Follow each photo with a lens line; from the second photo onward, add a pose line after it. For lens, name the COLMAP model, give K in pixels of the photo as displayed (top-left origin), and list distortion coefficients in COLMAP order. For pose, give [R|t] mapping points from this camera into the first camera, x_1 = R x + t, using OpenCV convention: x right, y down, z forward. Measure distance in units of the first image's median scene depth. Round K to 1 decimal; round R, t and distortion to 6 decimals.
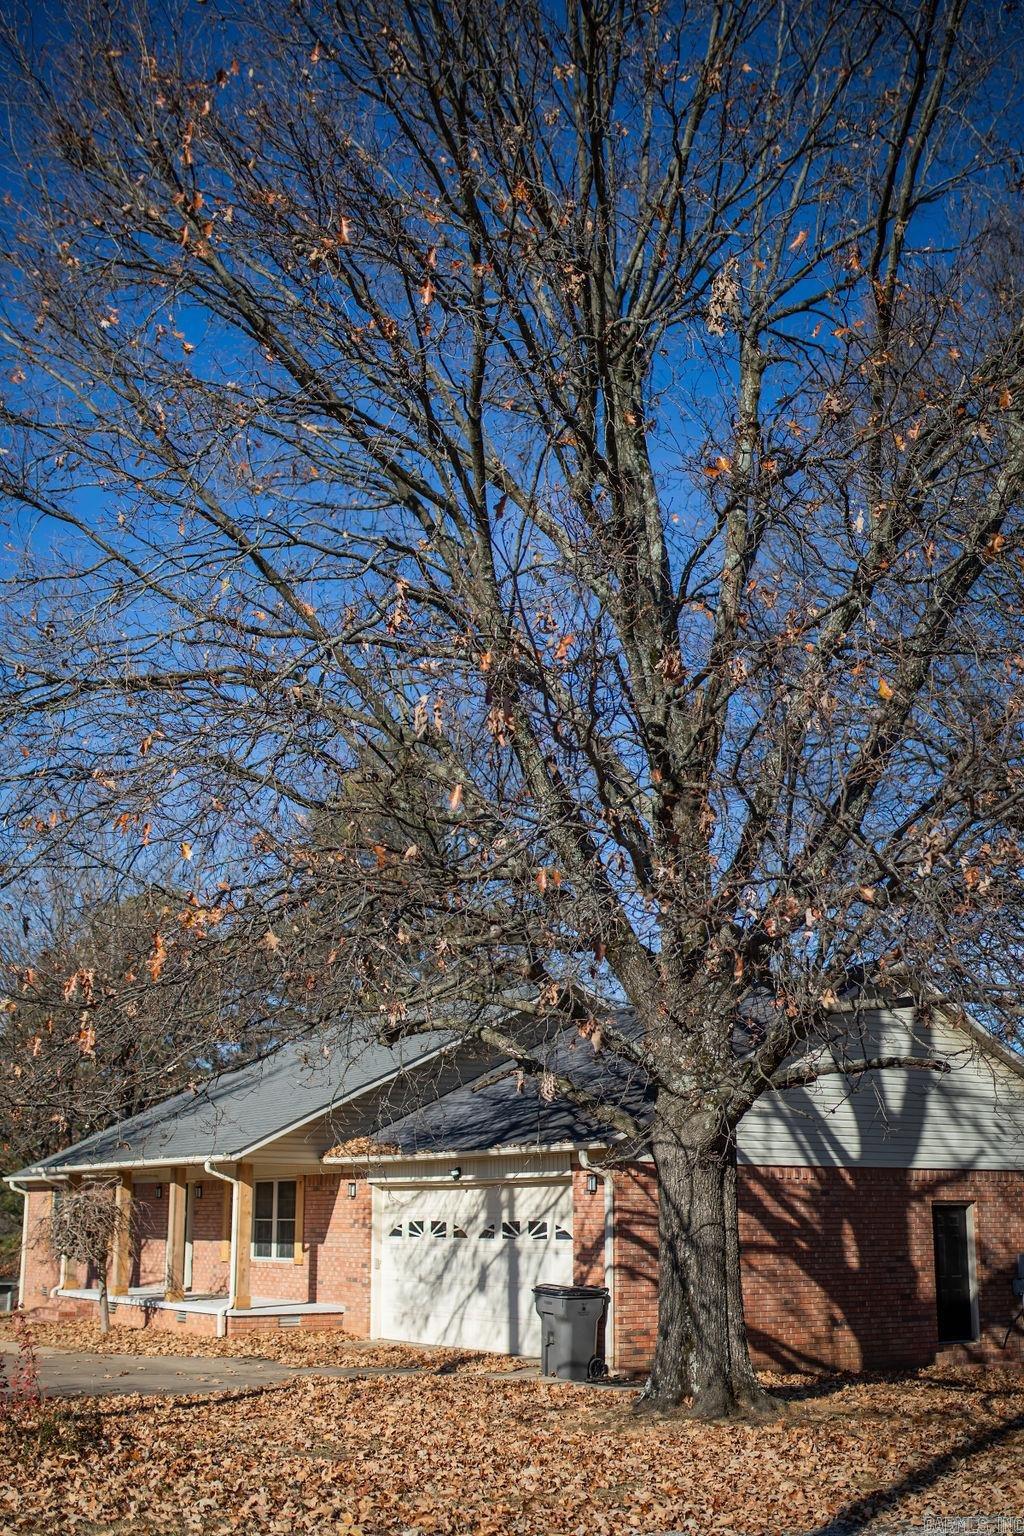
lens RADIAL K [[1438.3, 0, 512.0], [0, 1438.3, 768.0], [0, 0, 1]] dist [-0.004424, 0.005322]
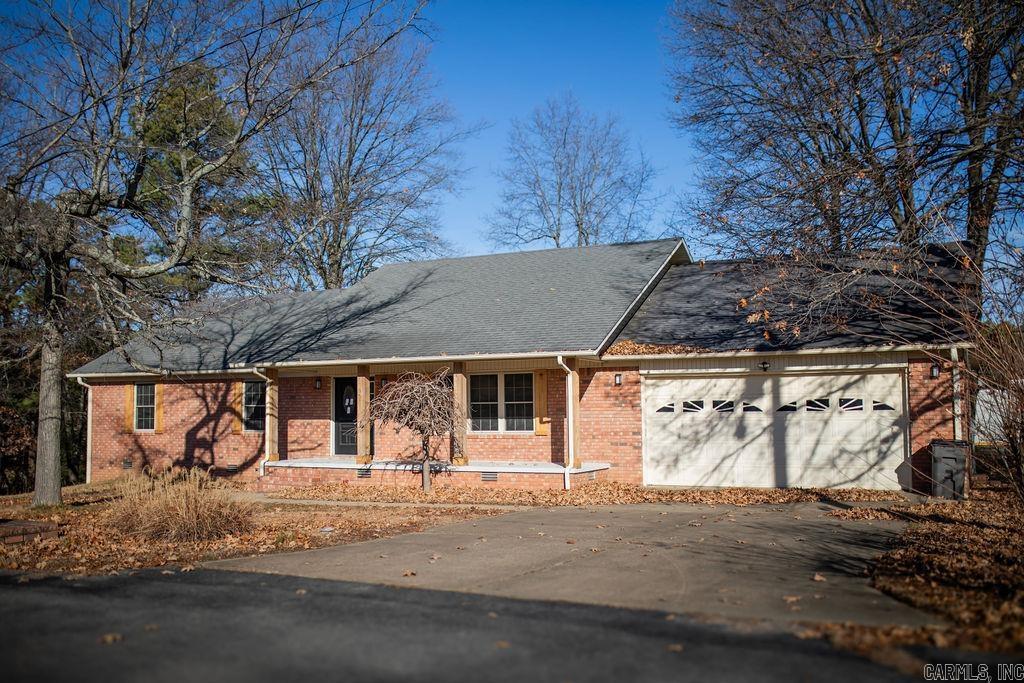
lens RADIAL K [[958.9, 0, 512.0], [0, 958.9, 341.5], [0, 0, 1]] dist [-0.004424, 0.005322]
pose [[0.890138, 0.025852, 0.454957, -0.582065], [-0.127832, 0.972467, 0.194849, 0.097987], [-0.437394, -0.231601, 0.868935, 0.278169]]
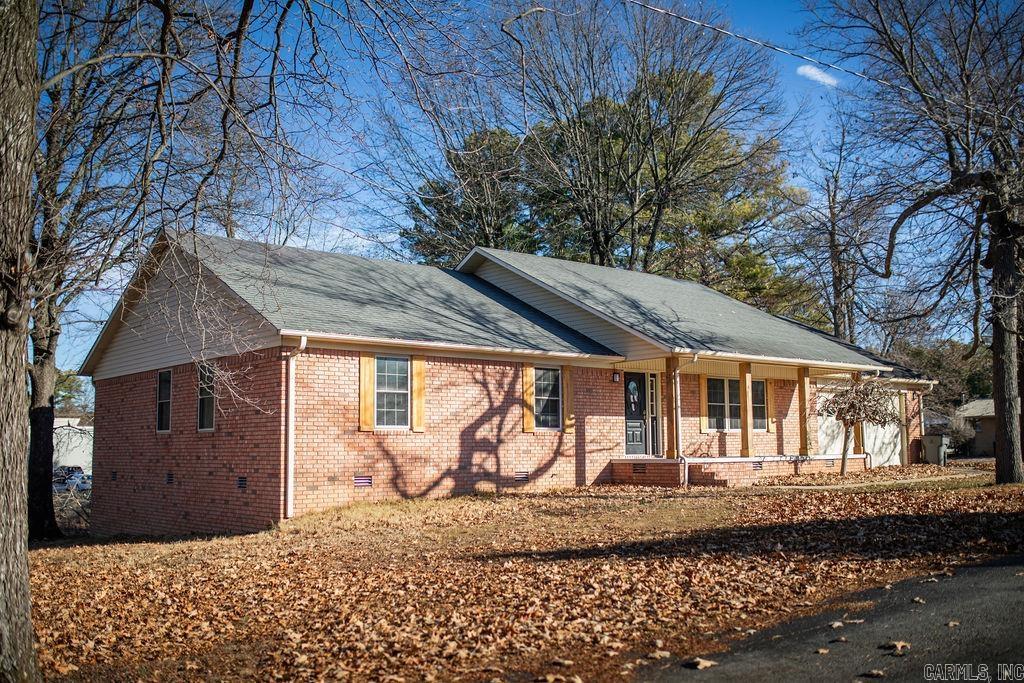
lens RADIAL K [[958.9, 0, 512.0], [0, 958.9, 341.5], [0, 0, 1]] dist [-0.004424, 0.005322]
pose [[-0.065645, 0.115288, 0.991161, -1.205797], [-0.282316, 0.950573, -0.129265, 0.476342], [-0.957073, -0.288306, -0.029853, 1.361080]]
